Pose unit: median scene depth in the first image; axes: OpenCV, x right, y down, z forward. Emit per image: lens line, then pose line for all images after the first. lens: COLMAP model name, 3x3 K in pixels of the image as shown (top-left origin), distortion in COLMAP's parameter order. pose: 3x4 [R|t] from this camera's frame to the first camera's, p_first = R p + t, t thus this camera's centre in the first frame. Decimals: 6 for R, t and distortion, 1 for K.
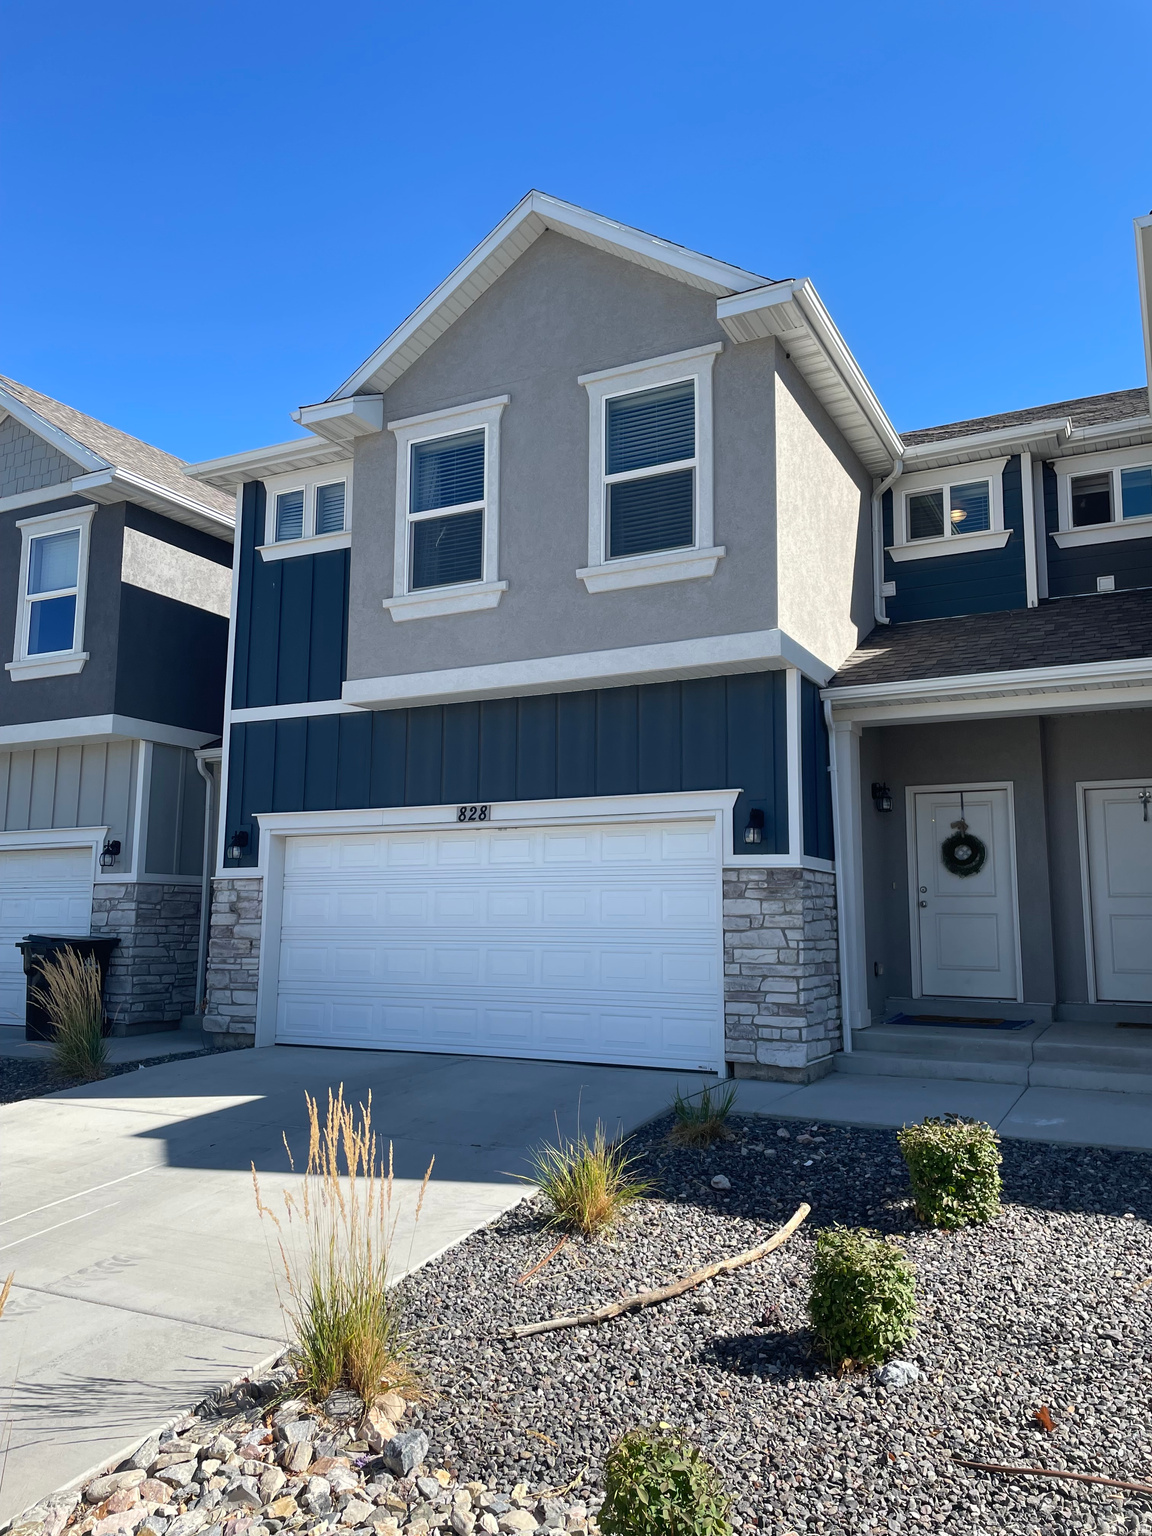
lens RADIAL K [[1165.3, 0, 576.0], [0, 1165.3, 768.0], [0, 0, 1]] dist [0.095838, -0.128238]
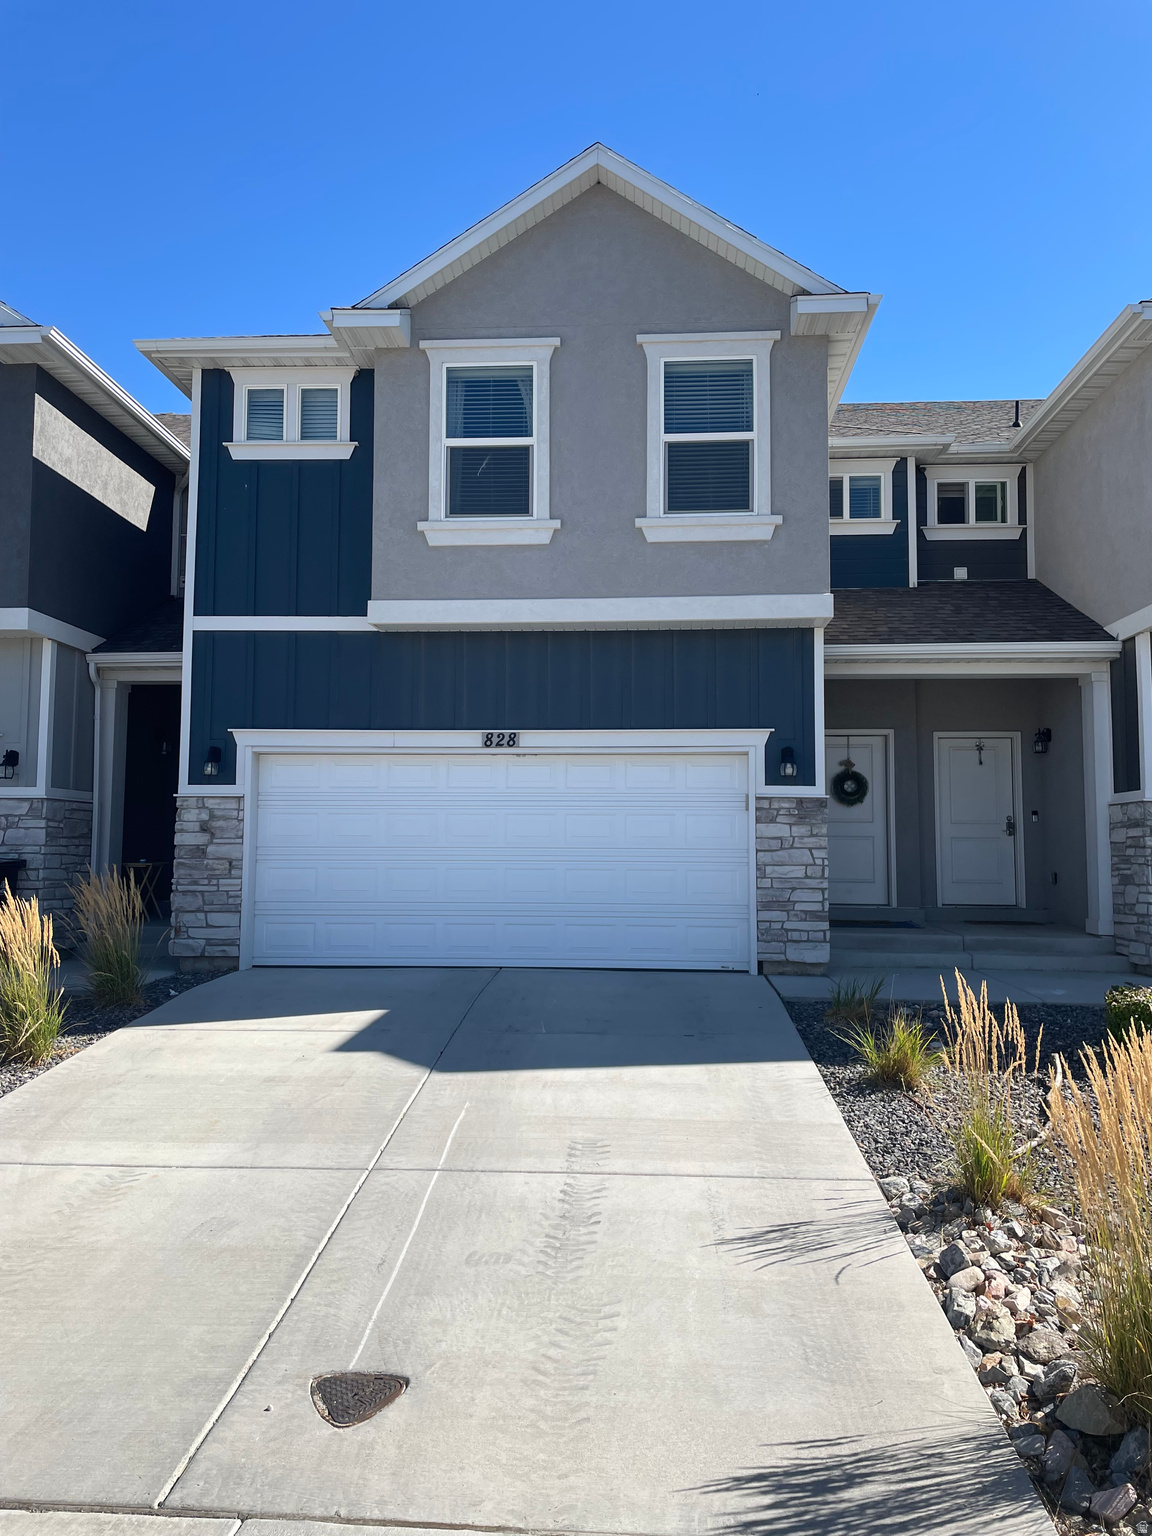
lens RADIAL K [[1165.3, 0, 576.0], [0, 1165.3, 768.0], [0, 0, 1]] dist [0.095838, -0.128238]
pose [[0.913758, 0.028565, 0.405253, -0.436479], [-0.054805, 0.997074, 0.053294, 0.004879], [-0.402545, -0.070908, 0.912650, 0.017141]]
